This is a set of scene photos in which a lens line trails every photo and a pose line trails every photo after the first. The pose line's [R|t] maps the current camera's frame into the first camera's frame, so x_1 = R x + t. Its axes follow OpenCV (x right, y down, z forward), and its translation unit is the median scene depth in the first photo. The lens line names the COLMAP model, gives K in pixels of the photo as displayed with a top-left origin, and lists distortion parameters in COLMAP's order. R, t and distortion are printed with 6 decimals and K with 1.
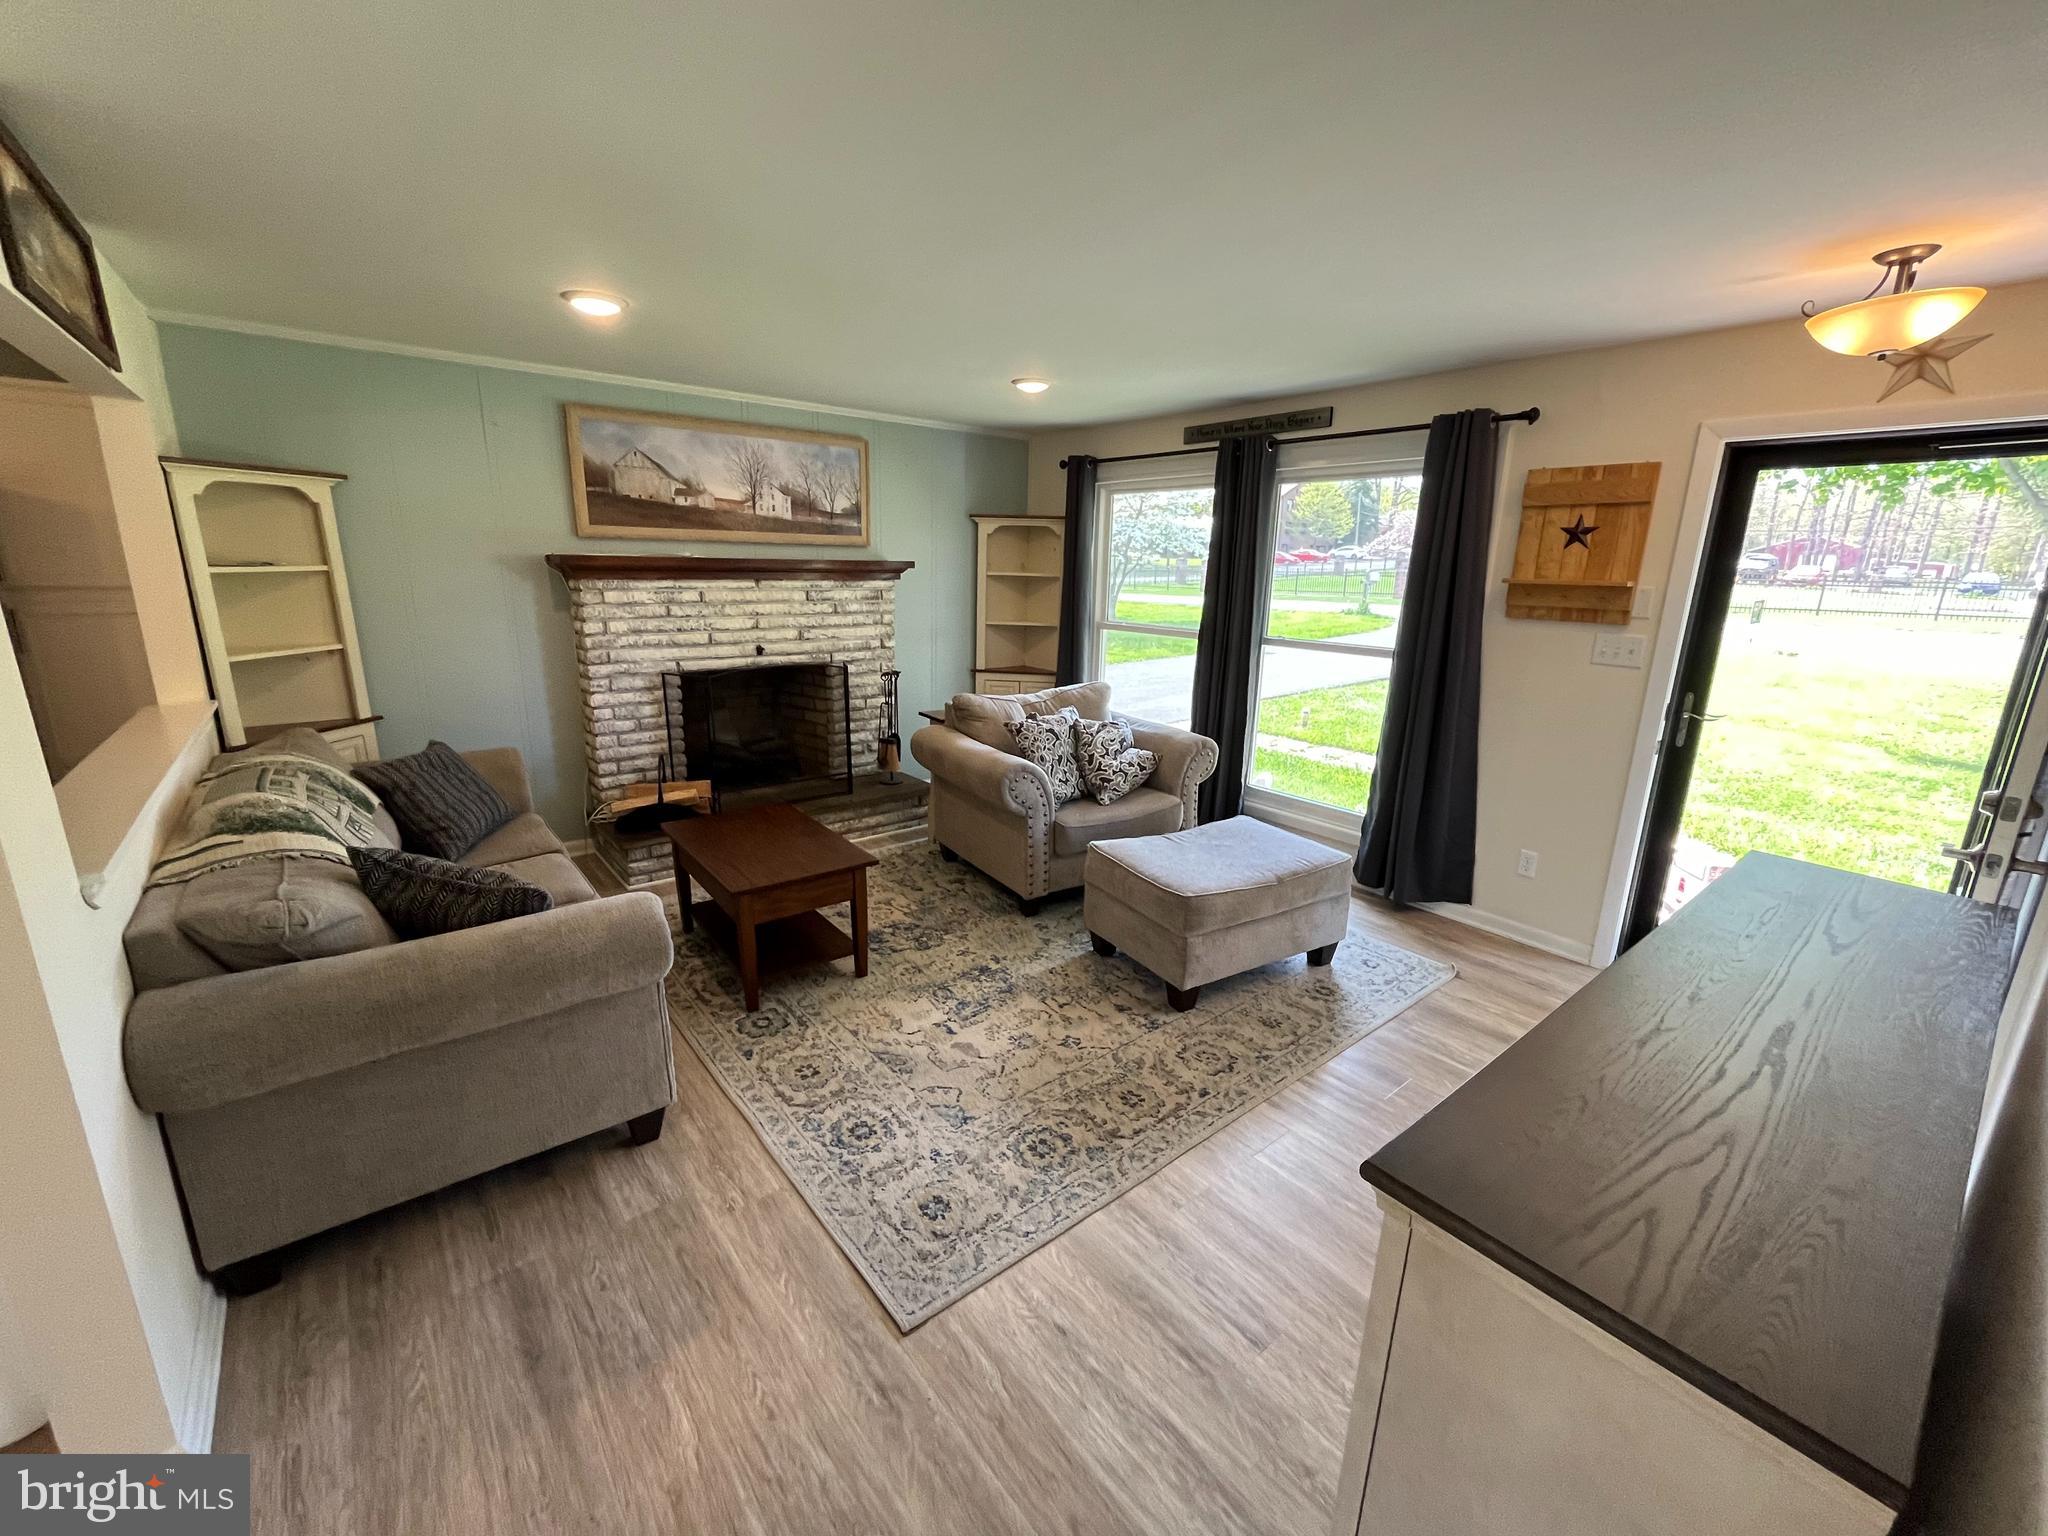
lens RADIAL K [[831.8, 0, 1022.8], [0, 831.8, 769.1], [0, 0, 1]] dist [-0.002603, -0.000191]
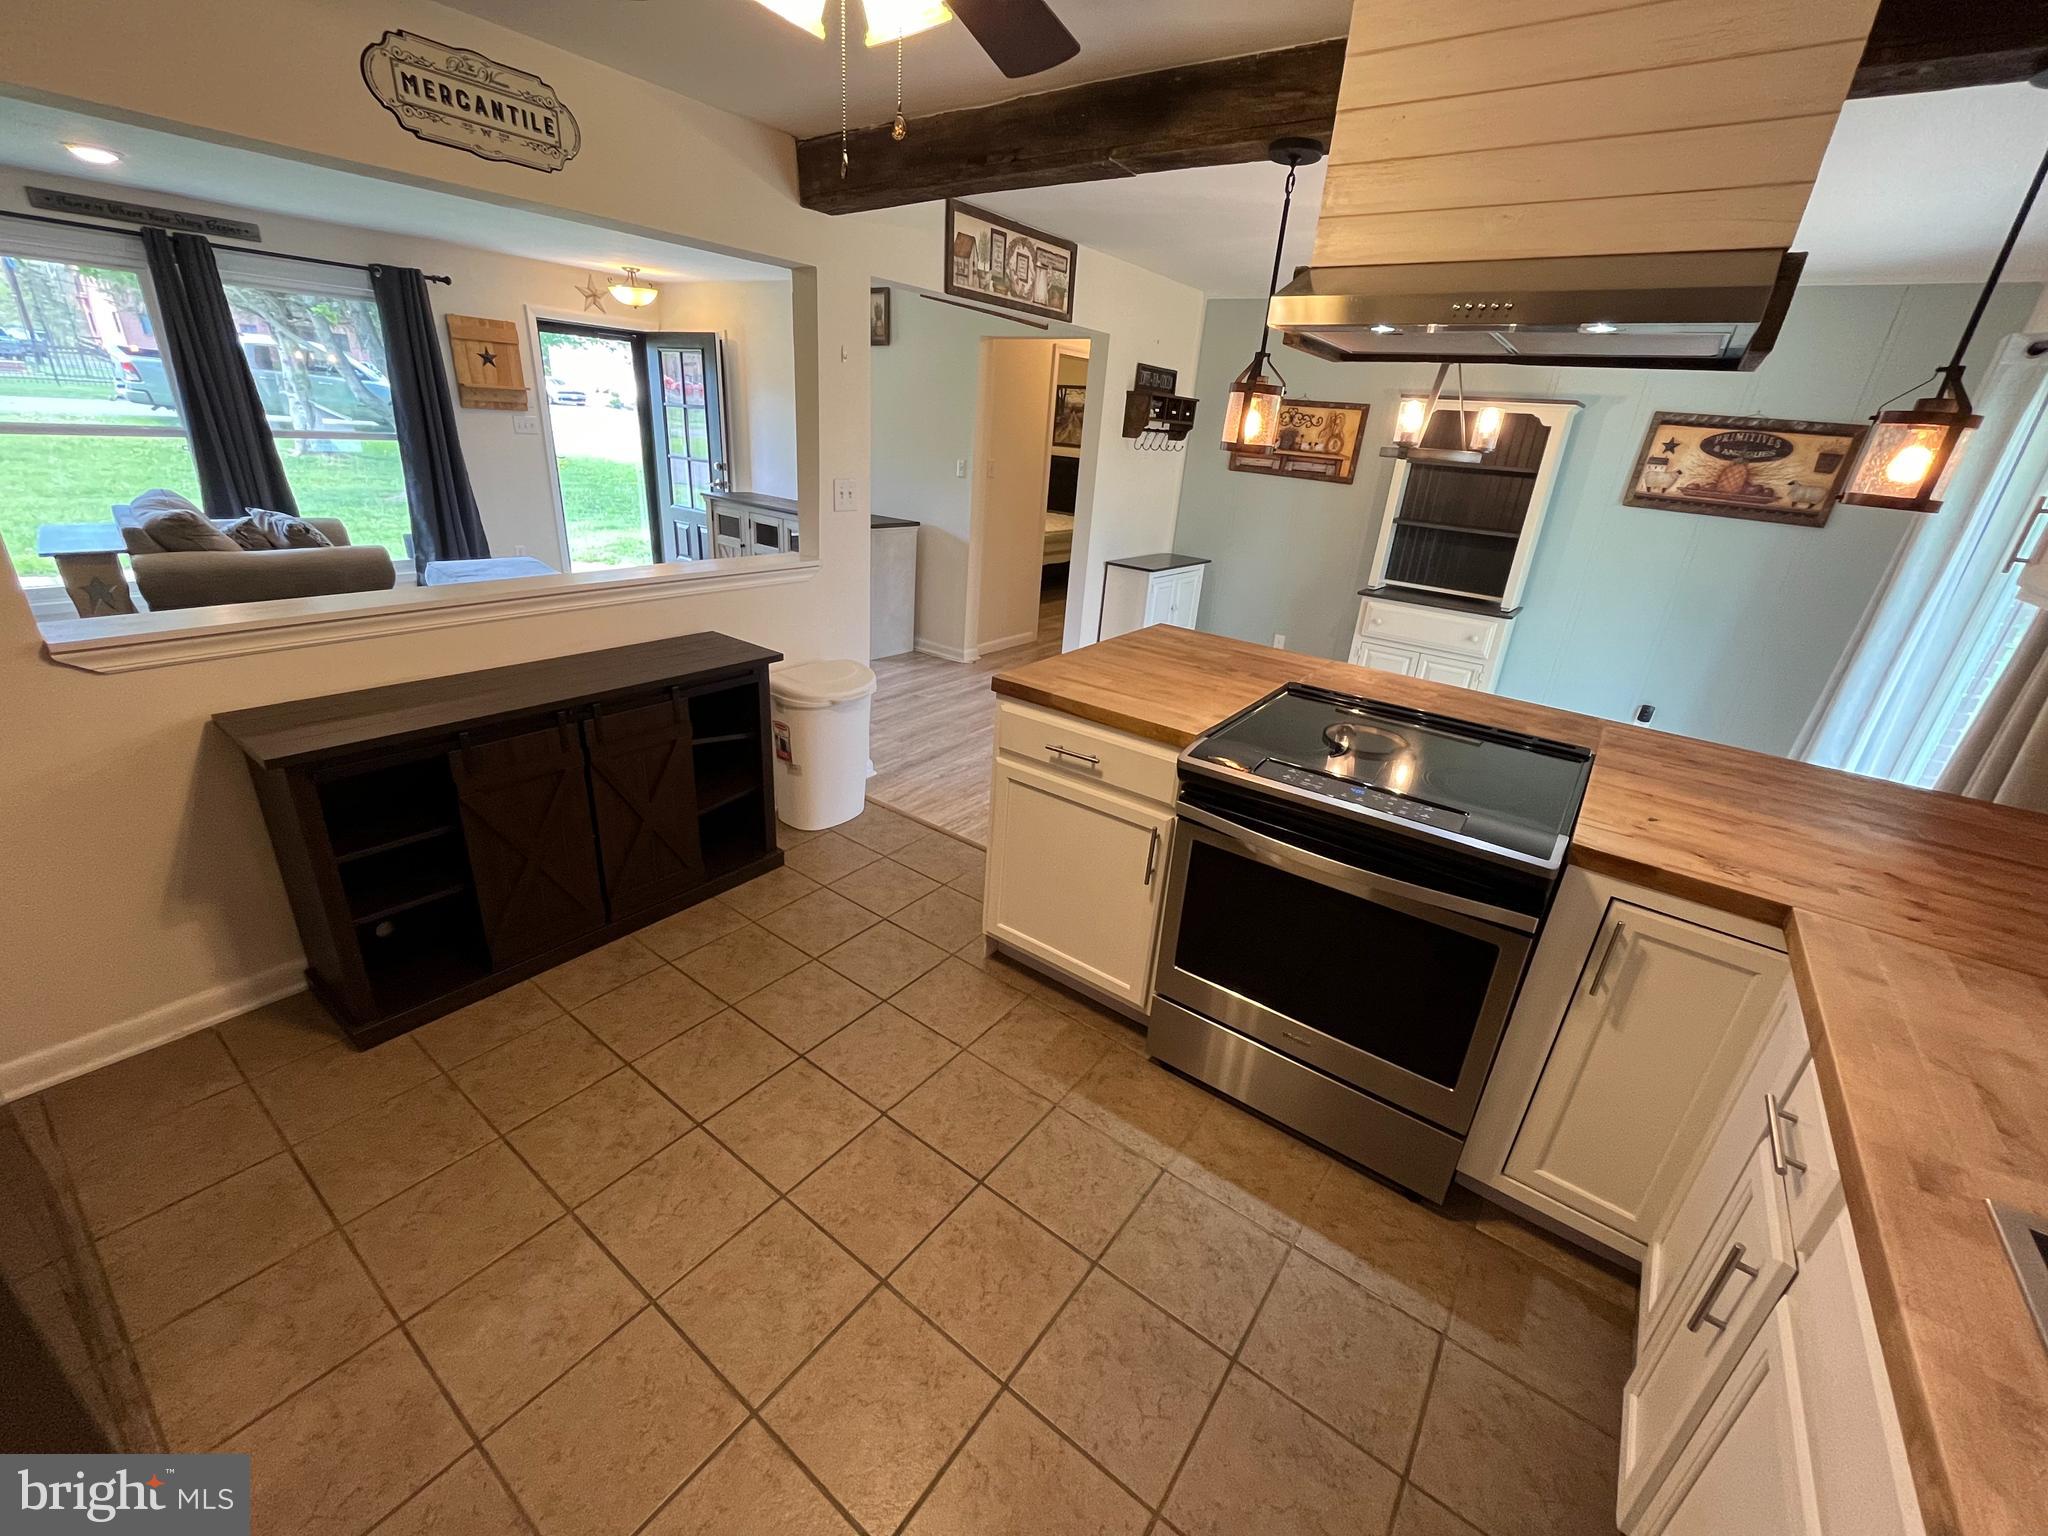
lens RADIAL K [[831.8, 0, 1021.8], [0, 831.8, 771.4], [0, 0, 1]] dist [-0.002603, -0.000191]
pose [[-0.247243, -0.409874, 0.877994, -1.549699], [0.167493, 0.874407, 0.455366, -0.120875], [-0.954367, 0.259644, -0.147540, 0.377013]]
